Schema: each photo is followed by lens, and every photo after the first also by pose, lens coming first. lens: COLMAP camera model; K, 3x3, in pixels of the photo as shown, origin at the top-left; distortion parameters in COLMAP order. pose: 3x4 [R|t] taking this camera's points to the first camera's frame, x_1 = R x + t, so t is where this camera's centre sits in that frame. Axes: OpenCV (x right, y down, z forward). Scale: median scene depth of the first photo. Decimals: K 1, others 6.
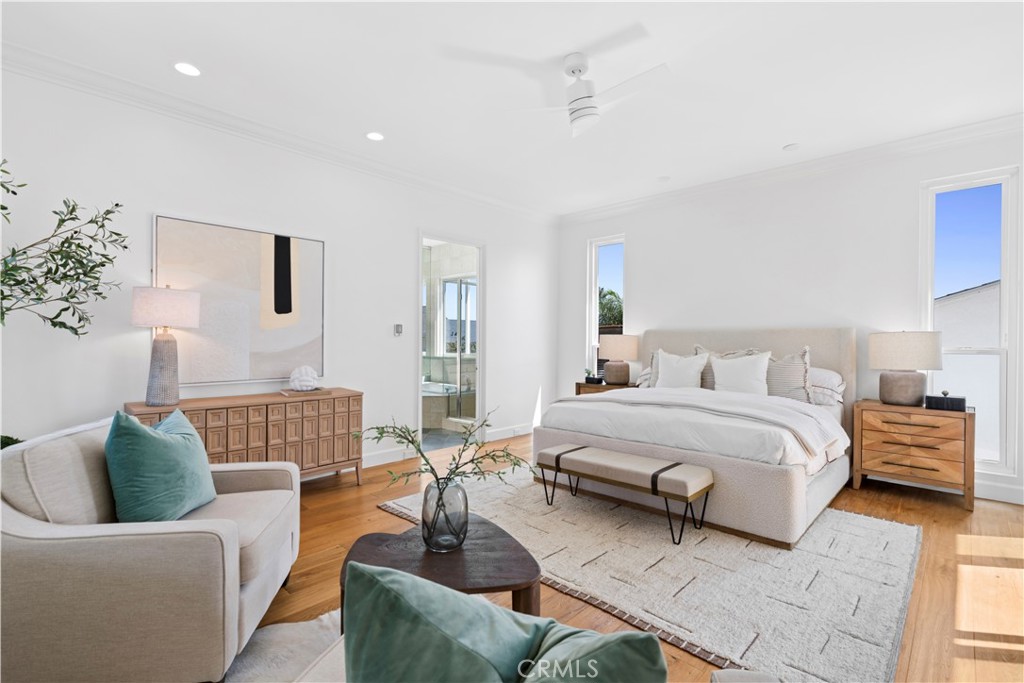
lens RADIAL K [[467.8, 0, 506.5], [0, 467.8, 344.2], [0, 0, 1]] dist [0.000434, 0.000234]
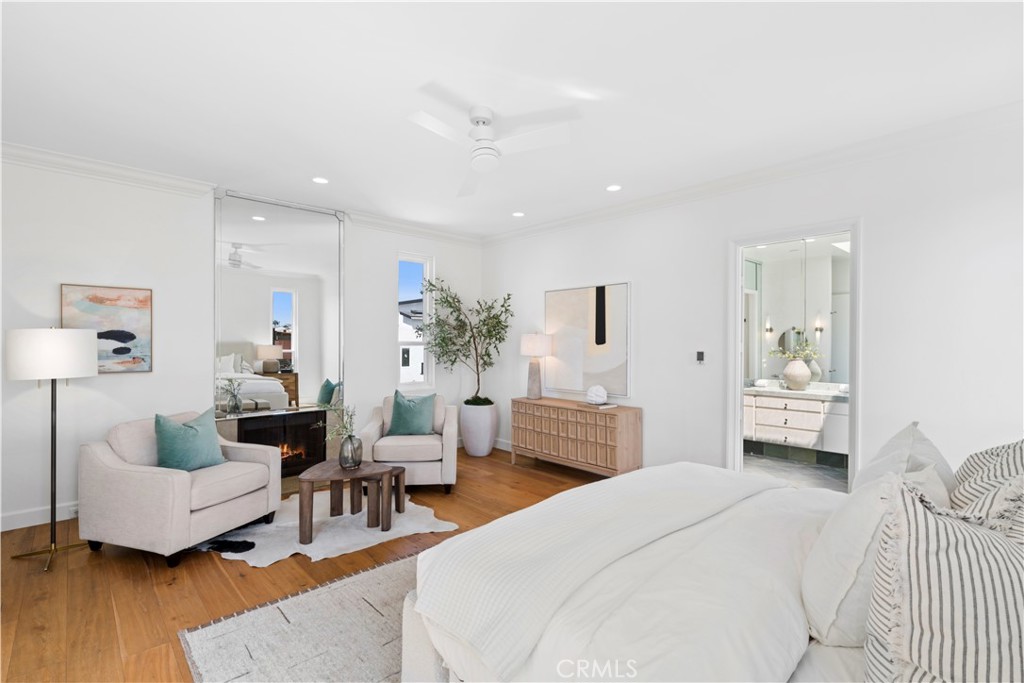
lens RADIAL K [[467.8, 0, 506.5], [0, 467.8, 344.2], [0, 0, 1]] dist [0.000434, 0.000234]
pose [[-0.045237, -0.000372, -0.998976, 0.870003], [-0.003778, 0.999993, -0.000201, -0.066595], [0.998969, 0.003765, -0.045238, 0.803842]]
